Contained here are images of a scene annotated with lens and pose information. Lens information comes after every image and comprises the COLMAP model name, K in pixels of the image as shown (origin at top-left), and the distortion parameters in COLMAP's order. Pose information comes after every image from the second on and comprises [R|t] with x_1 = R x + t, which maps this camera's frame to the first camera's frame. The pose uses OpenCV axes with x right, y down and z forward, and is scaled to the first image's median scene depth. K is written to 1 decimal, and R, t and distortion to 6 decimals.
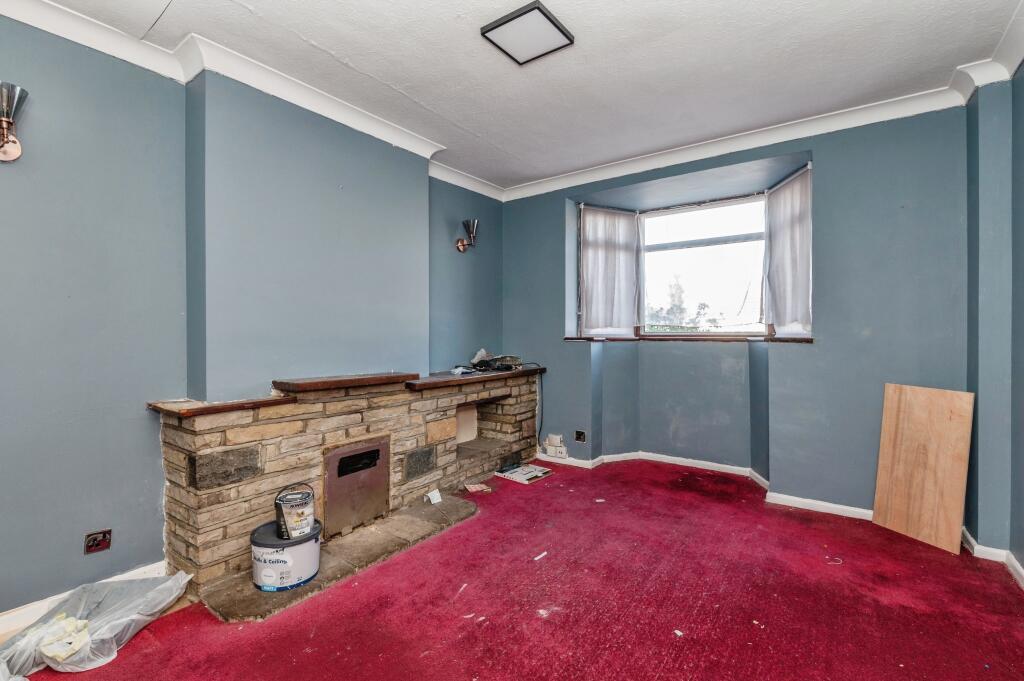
lens RADIAL K [[469.0, 0, 512.3], [0, 469.0, 334.0], [0, 0, 1]] dist [-0.001124, -0.000409]
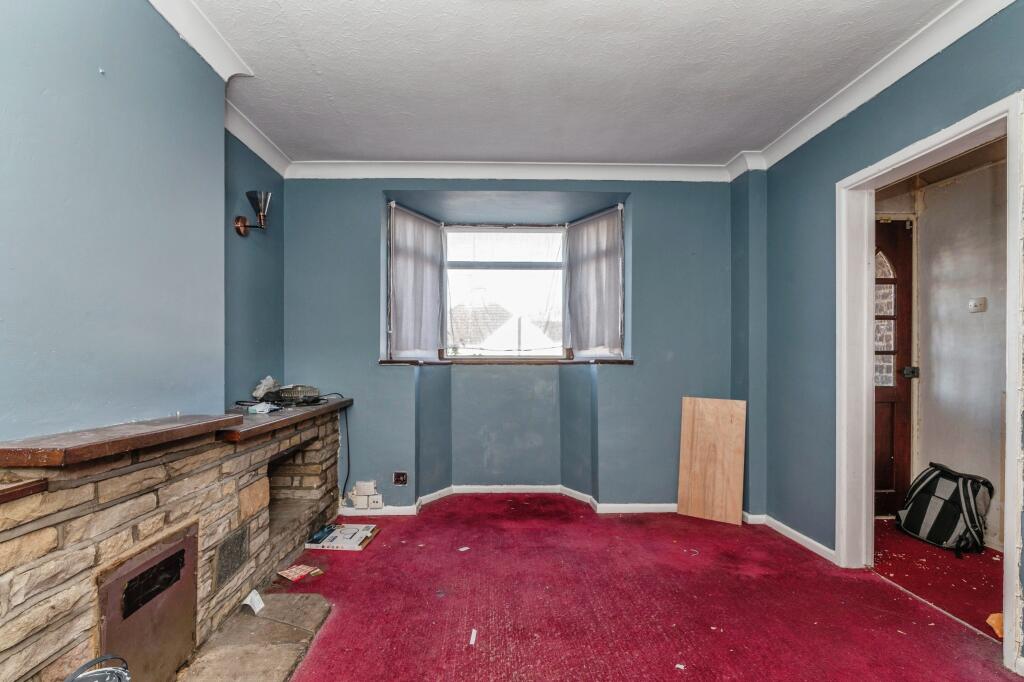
lens RADIAL K [[485.4, 0, 509.0], [0, 485.4, 361.9], [0, 0, 1]] dist [-0.002412, -0.000600]
pose [[0.790641, 0.000488, 0.612279, -0.284210], [-0.000451, 1.000000, -0.000214, 0.012392], [-0.612279, -0.000107, 0.790642, 0.240268]]
